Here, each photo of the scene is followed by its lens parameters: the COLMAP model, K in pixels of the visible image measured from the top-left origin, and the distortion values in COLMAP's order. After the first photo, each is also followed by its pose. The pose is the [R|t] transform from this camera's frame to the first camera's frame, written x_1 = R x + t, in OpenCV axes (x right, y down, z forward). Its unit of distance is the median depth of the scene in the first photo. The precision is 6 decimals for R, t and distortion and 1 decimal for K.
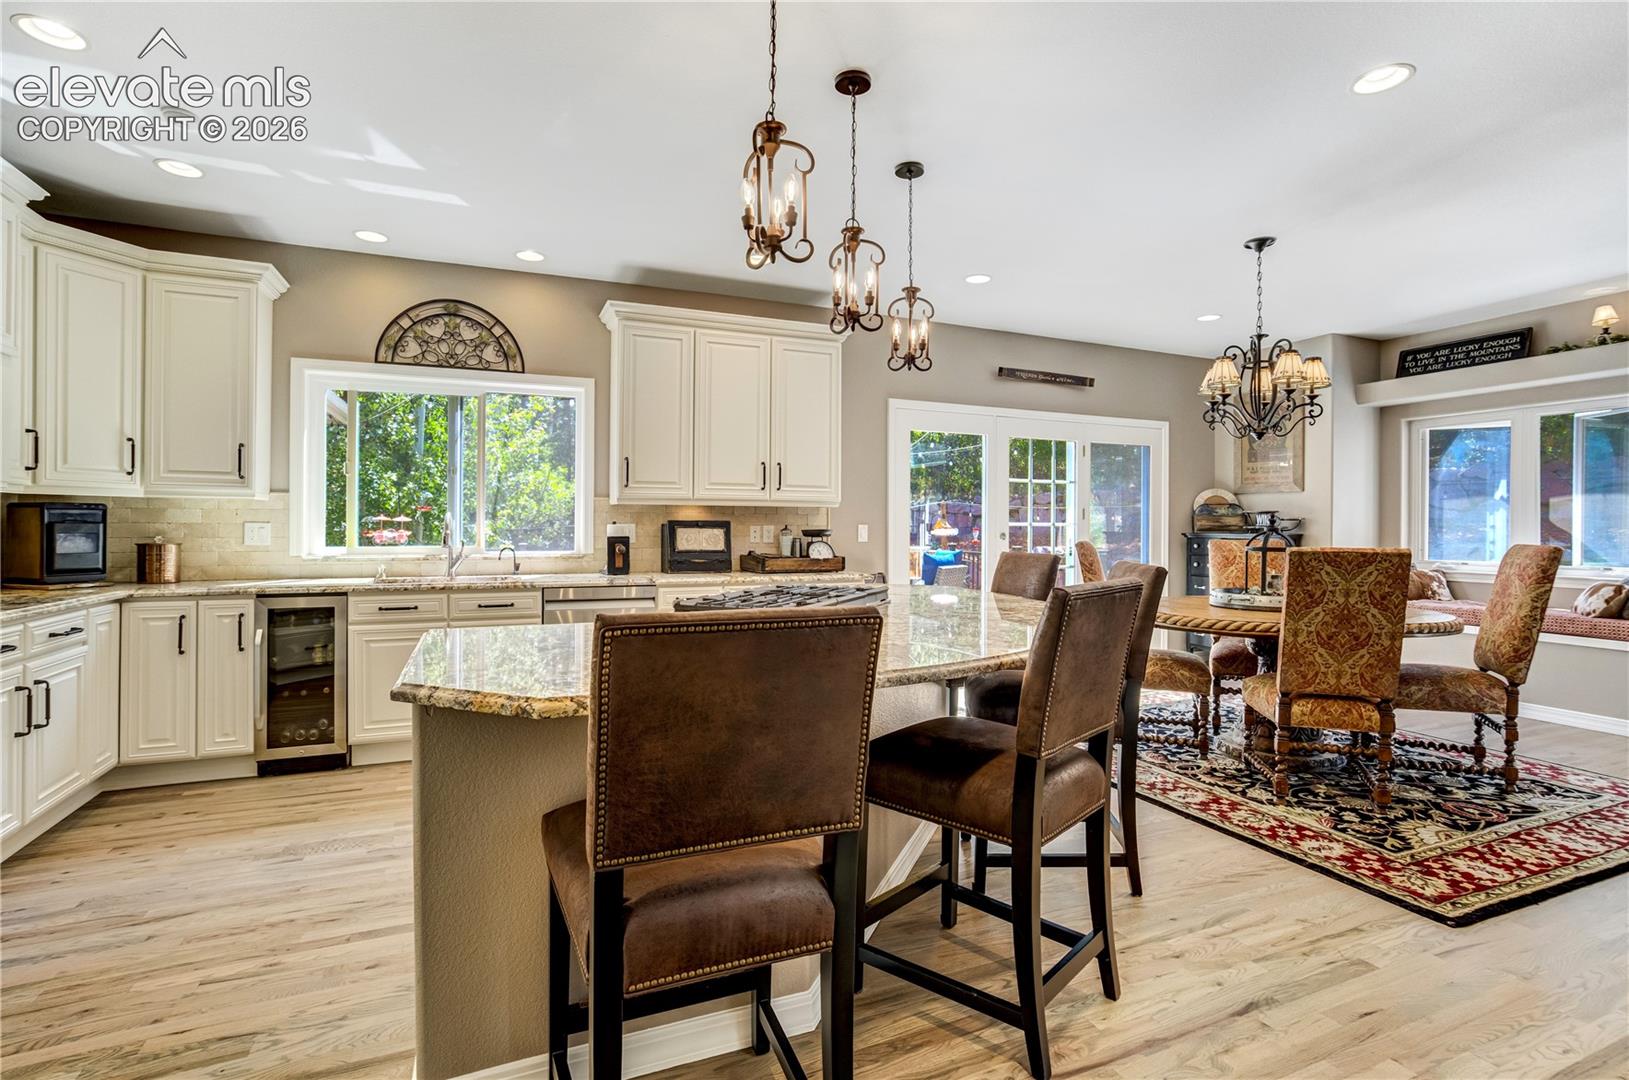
lens RADIAL K [[775.8, 0, 809.8], [0, 775.8, 538.6], [0, 0, 1]] dist [-0.041911, 0.017321]
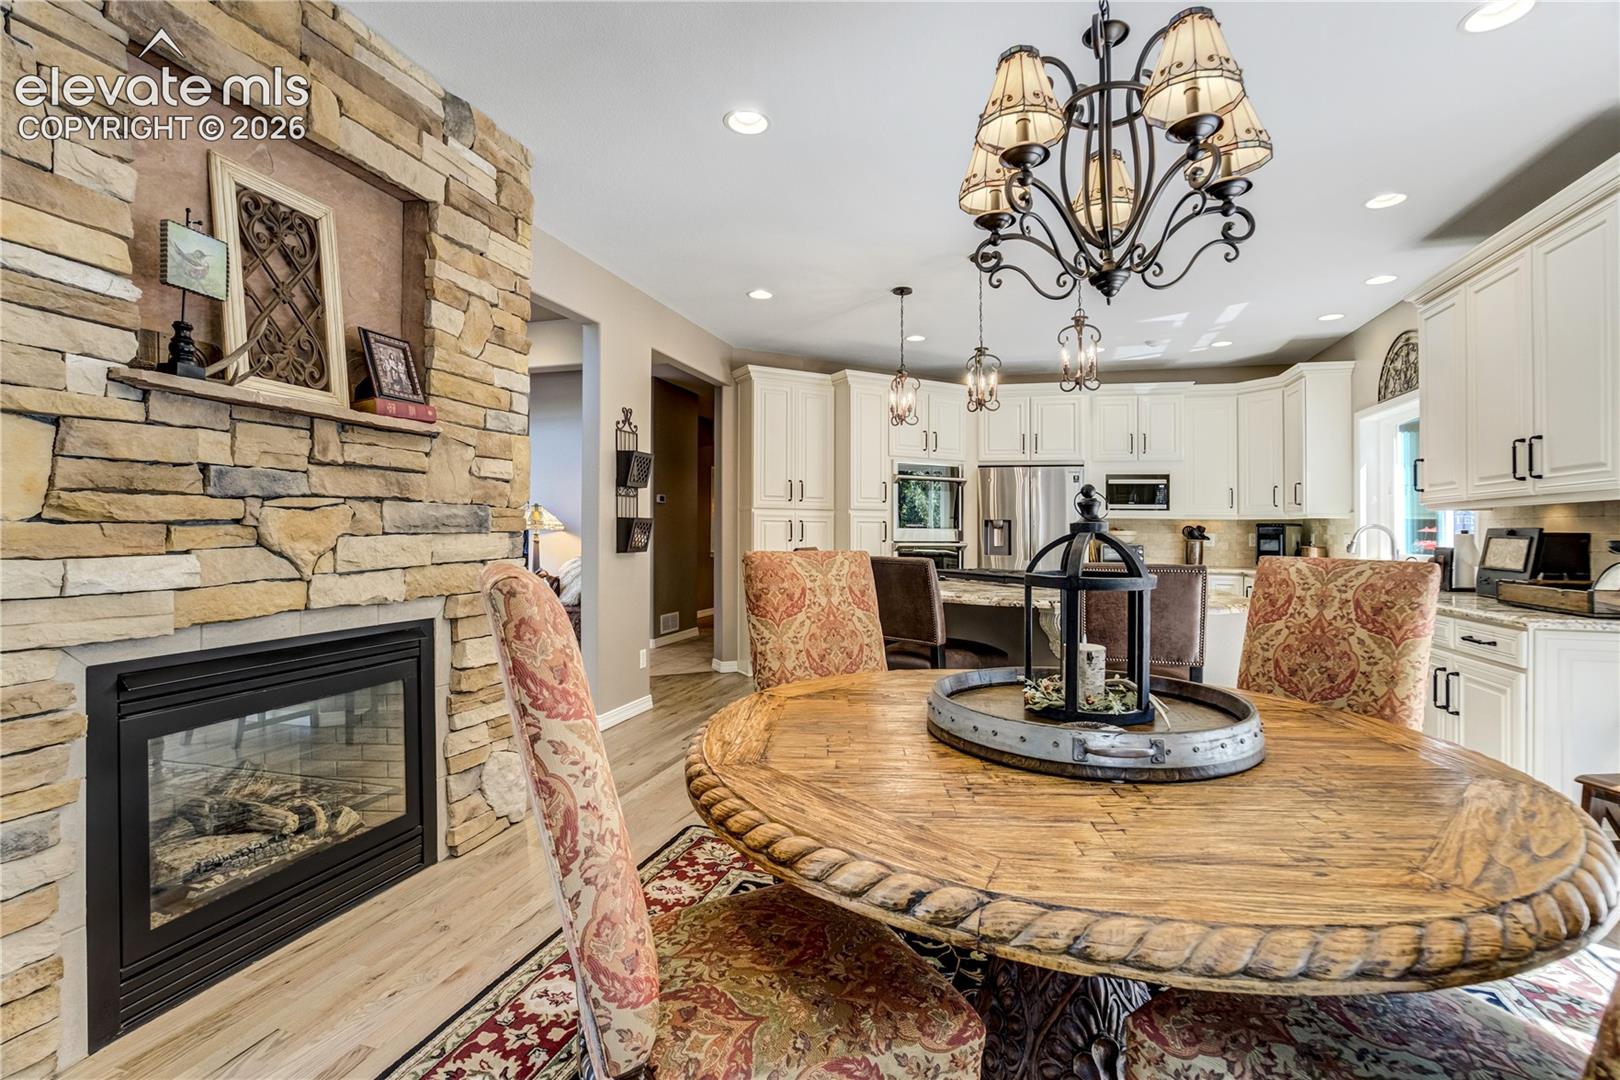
lens RADIAL K [[756.1, 0, 810.6], [0, 756.1, 532.3], [0, 0, 1]] dist [-0.048086, 0.015717]
pose [[-0.640352, -0.009782, -0.768019, 0.903859], [-0.024217, 0.999679, 0.007458, -0.009364], [0.767700, 0.023375, -0.640383, 1.040053]]
